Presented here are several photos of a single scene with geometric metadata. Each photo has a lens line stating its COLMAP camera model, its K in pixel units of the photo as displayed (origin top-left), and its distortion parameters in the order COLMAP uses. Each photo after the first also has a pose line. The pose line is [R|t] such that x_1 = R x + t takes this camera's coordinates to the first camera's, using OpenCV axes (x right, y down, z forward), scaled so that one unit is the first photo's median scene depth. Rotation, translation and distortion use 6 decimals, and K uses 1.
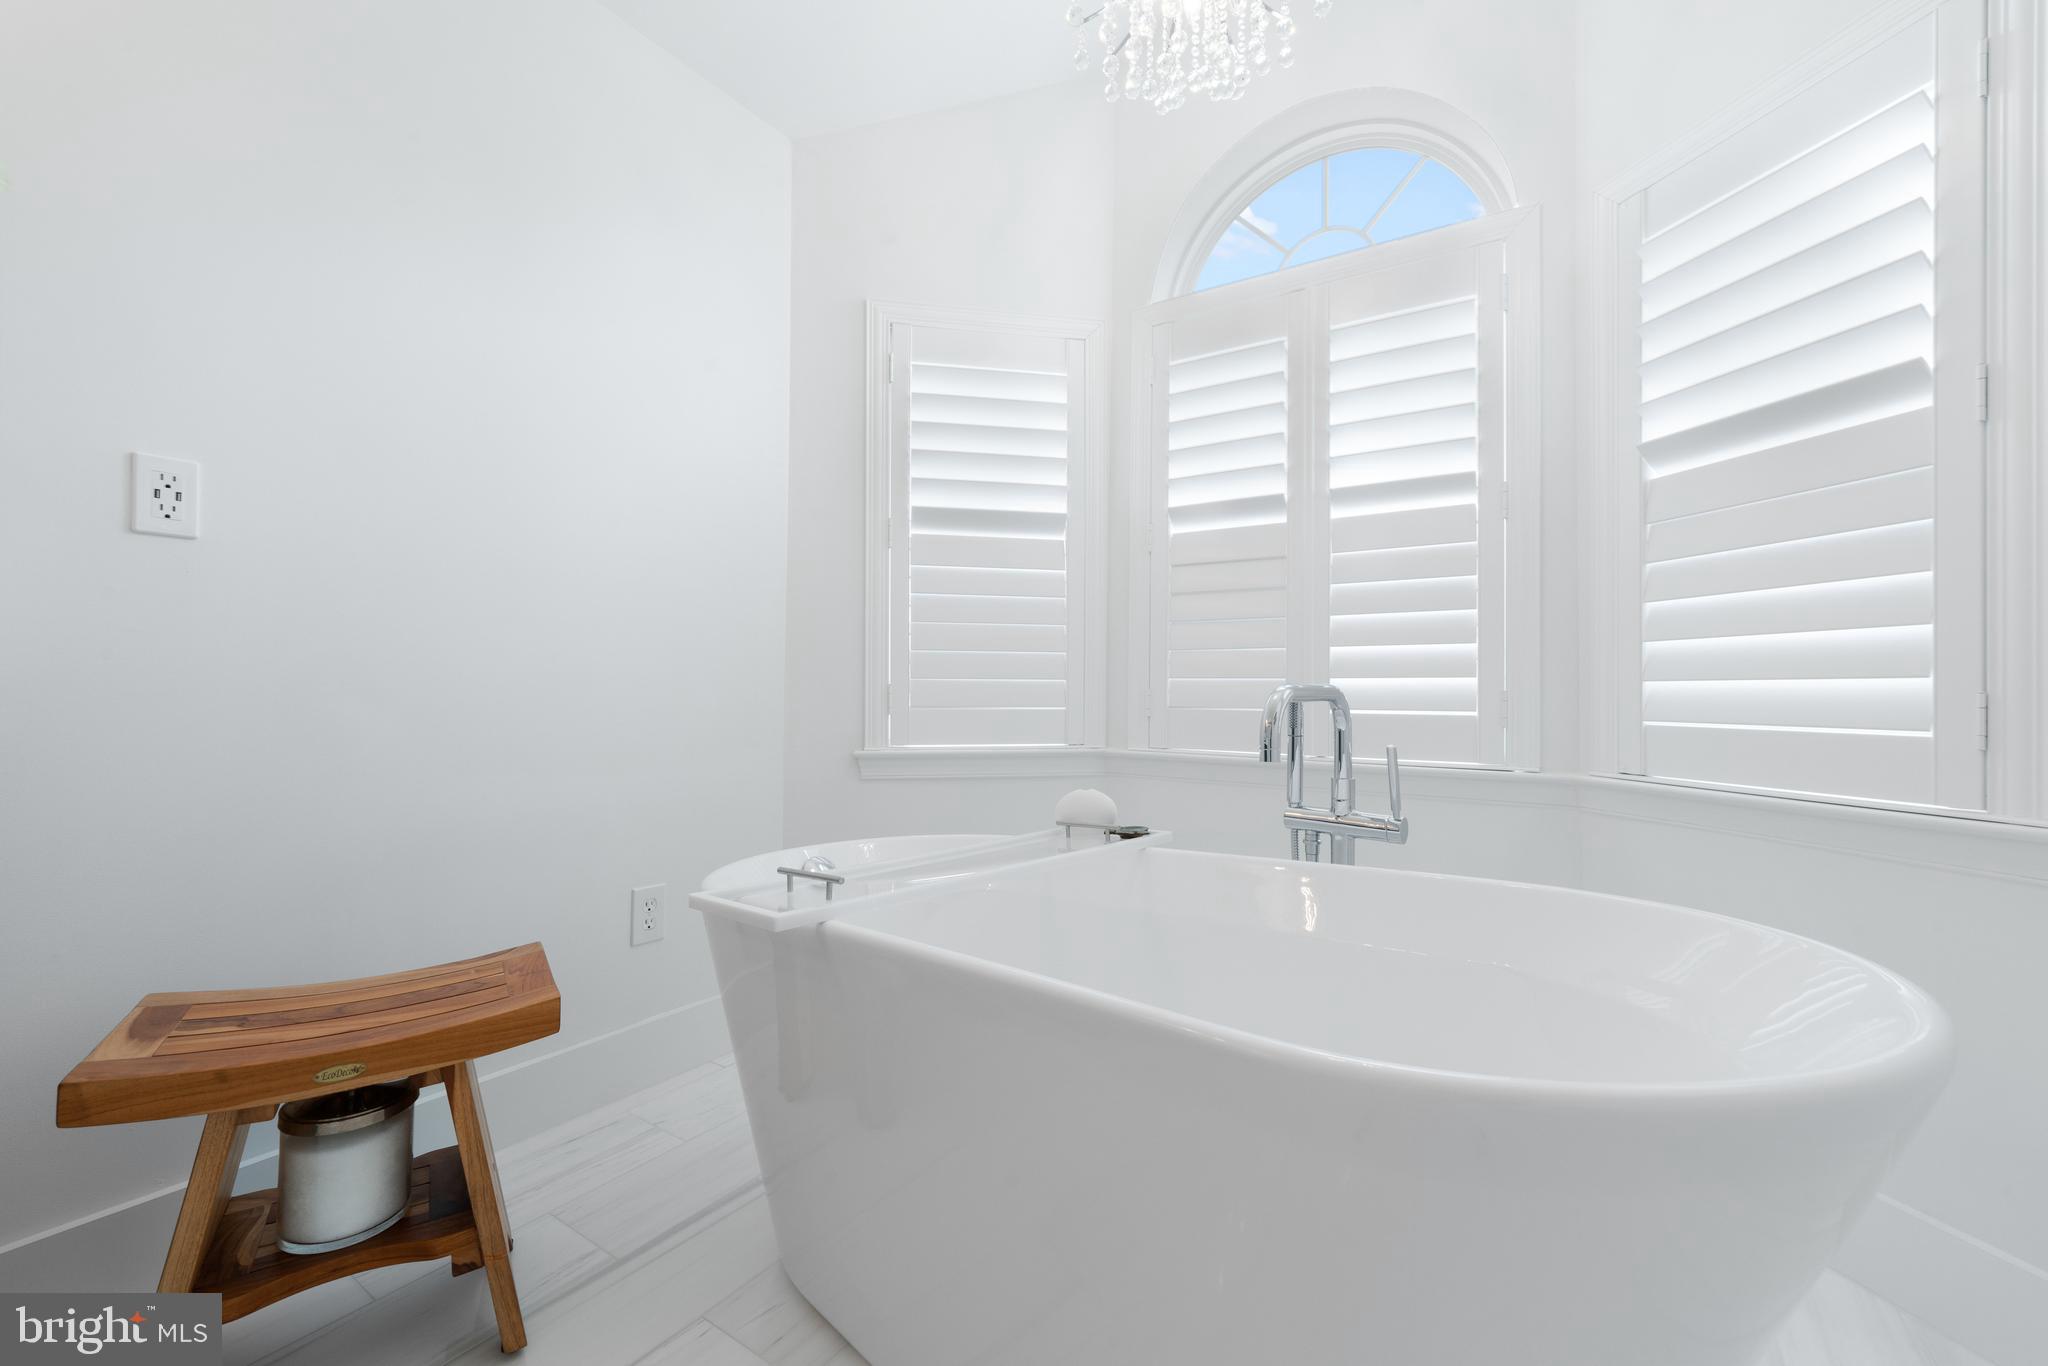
lens RADIAL K [[828.3, 0, 1034.9], [0, 828.3, 687.9], [0, 0, 1]] dist [-0.001141, 0.000033]
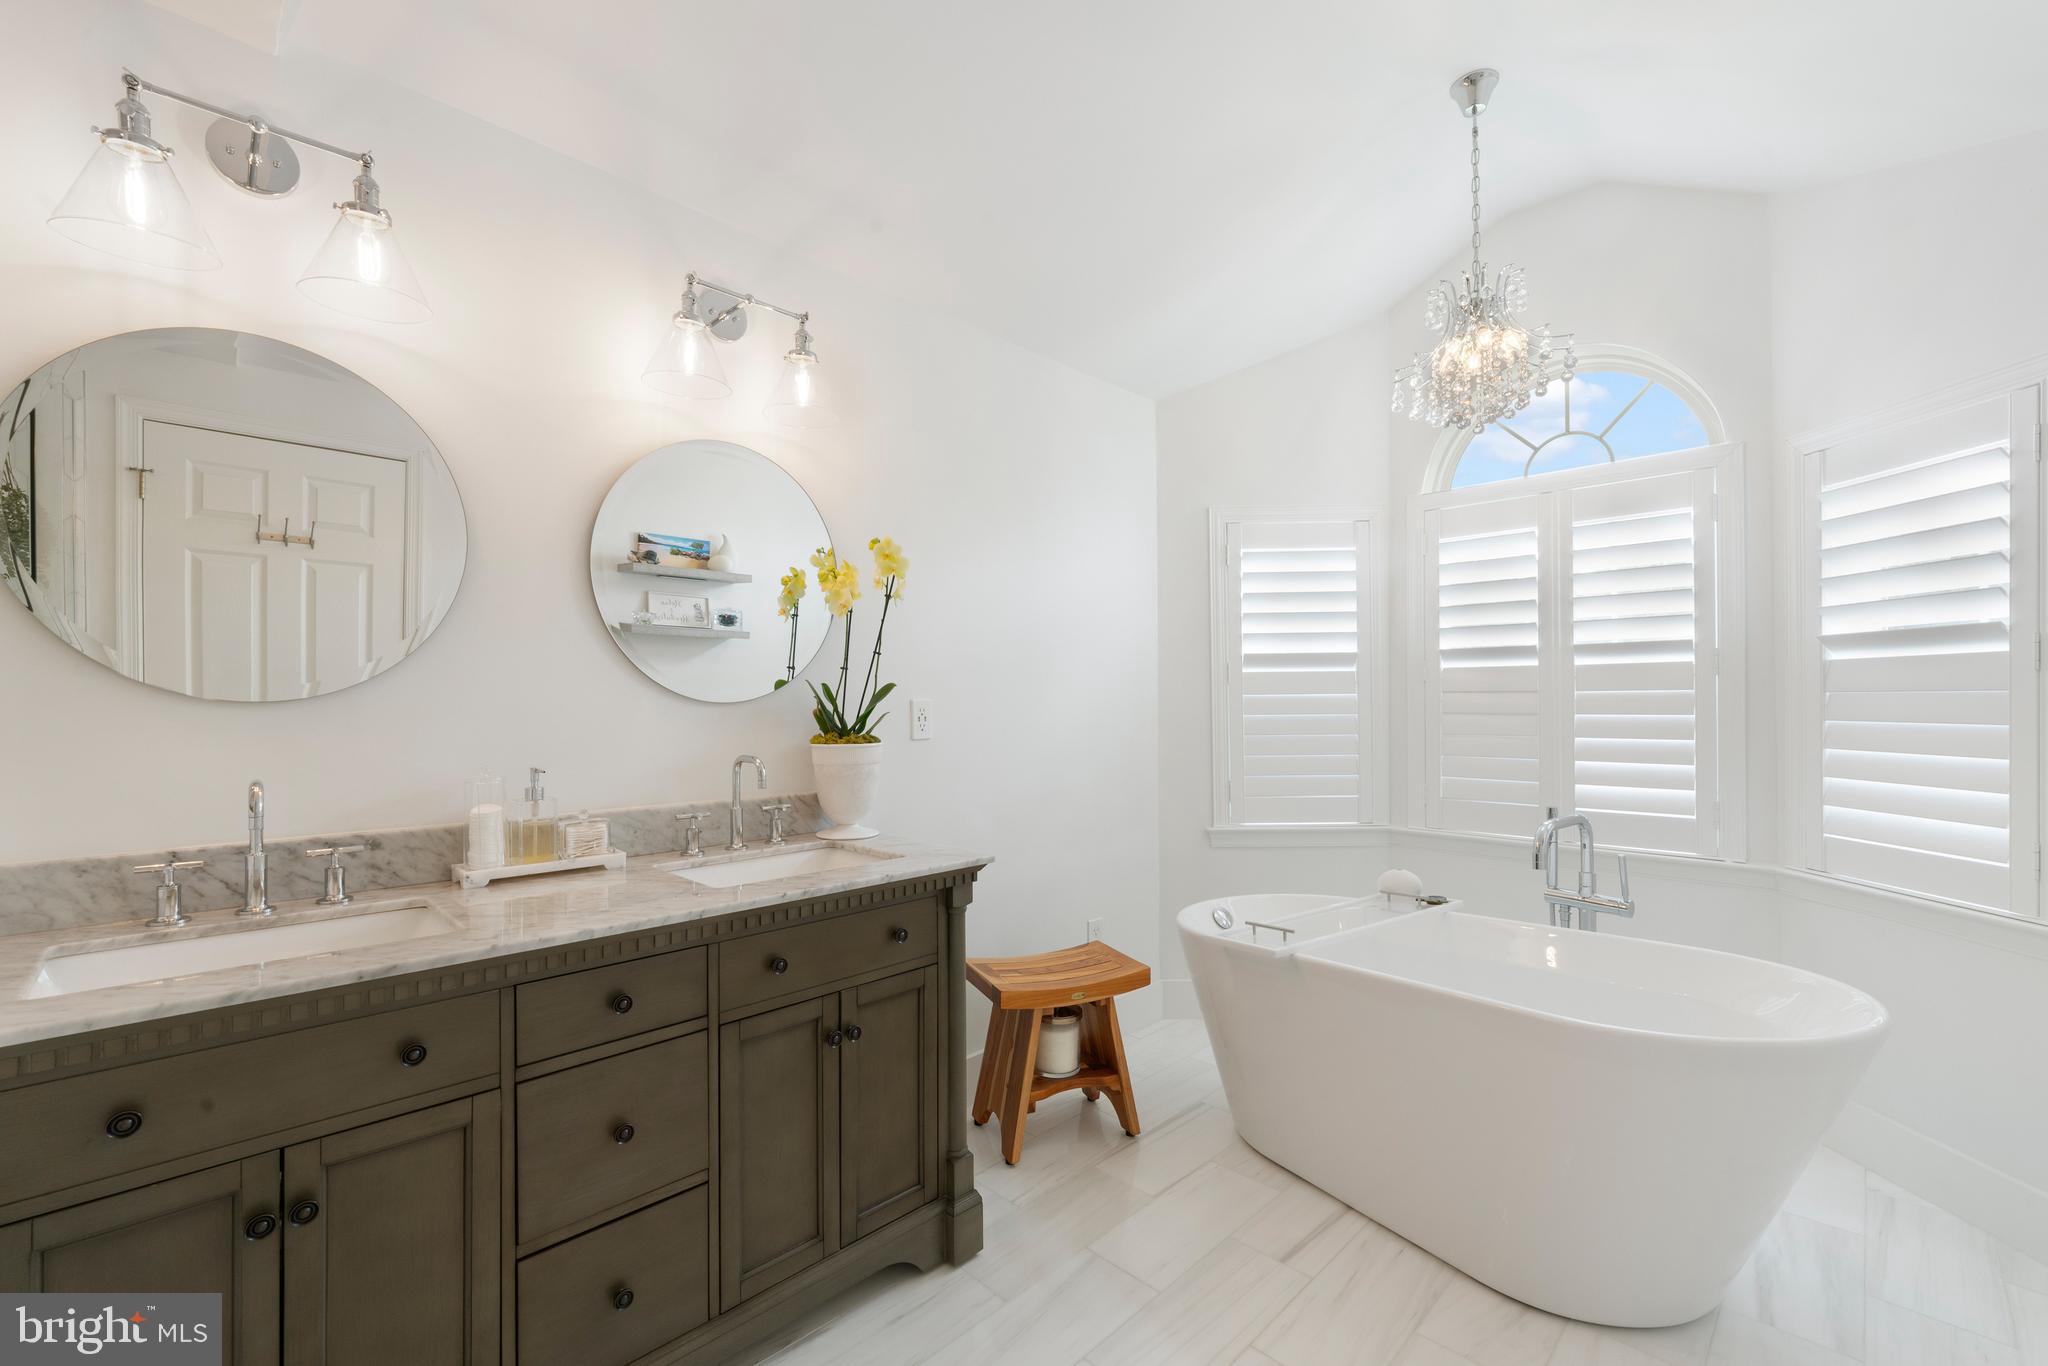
lens RADIAL K [[845.3, 0, 1033.9], [0, 845.3, 705.0], [0, 0, 1]] dist [-0.009930, 0.000137]
pose [[0.975963, -0.011996, -0.217607, -0.241299], [0.013602, 0.999890, 0.005884, -0.189596], [0.217512, -0.008702, 0.976019, -0.626313]]
